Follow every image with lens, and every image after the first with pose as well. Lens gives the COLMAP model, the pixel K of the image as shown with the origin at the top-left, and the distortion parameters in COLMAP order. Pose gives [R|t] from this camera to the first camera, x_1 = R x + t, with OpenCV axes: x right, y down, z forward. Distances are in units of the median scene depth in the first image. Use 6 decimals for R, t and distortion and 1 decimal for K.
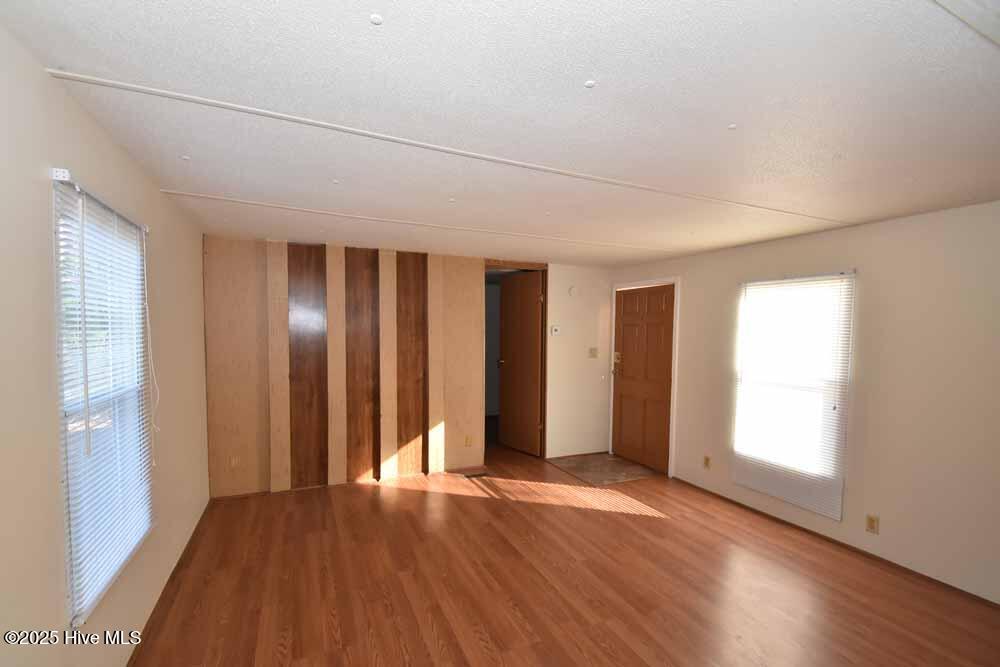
lens RADIAL K [[436.7, 0, 497.4], [0, 436.7, 335.3], [0, 0, 1]] dist [0.011783, -0.001168]
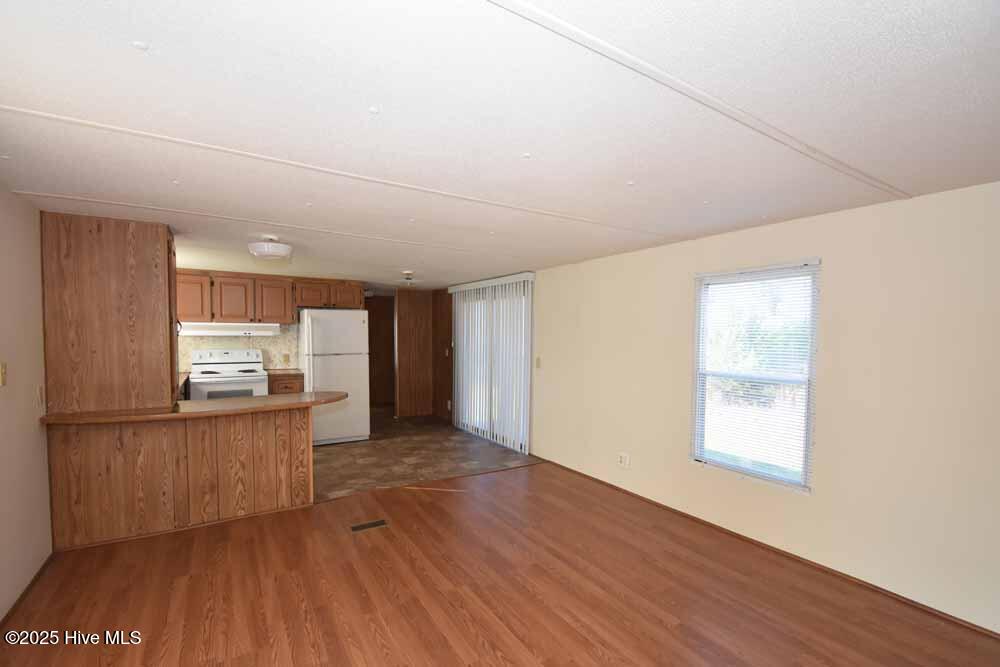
lens RADIAL K [[436.7, 0, 493.8], [0, 436.7, 335.5], [0, 0, 1]] dist [0.011783, -0.001168]
pose [[-0.992311, -0.019114, -0.122284, 0.206180], [-0.019536, 0.999807, 0.002253, -0.004564], [0.122217, 0.004625, -0.992493, 1.489923]]
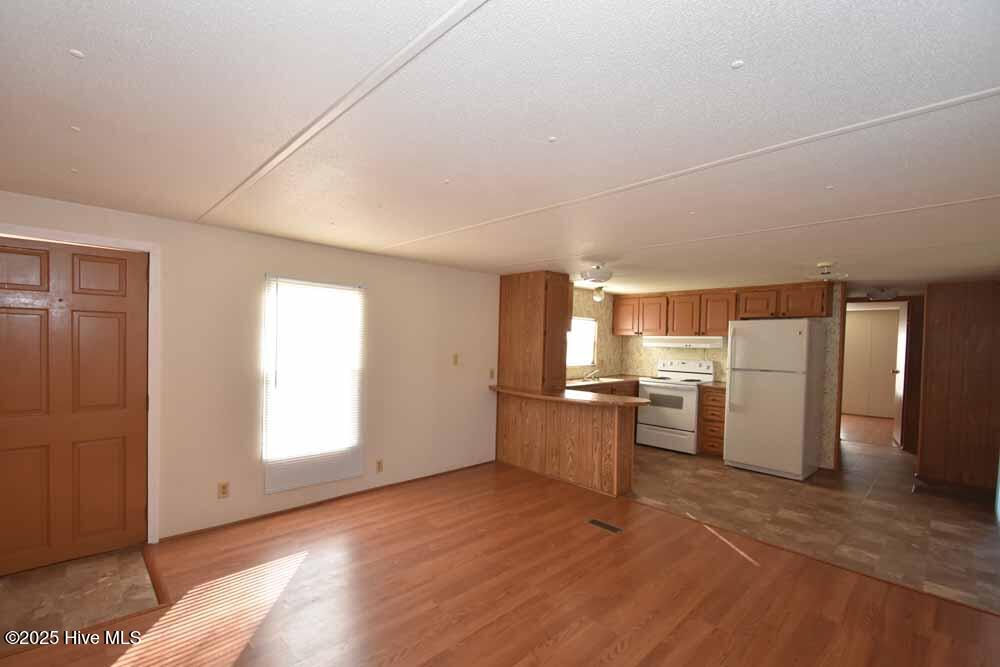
lens RADIAL K [[436.7, 0, 490.5], [0, 436.7, 336.4], [0, 0, 1]] dist [0.011783, -0.001168]
pose [[-0.332356, -0.011560, 0.943083, -0.570025], [-0.028556, 0.999590, 0.002189, -0.009171], [-0.942722, -0.026204, -0.332550, 1.058287]]
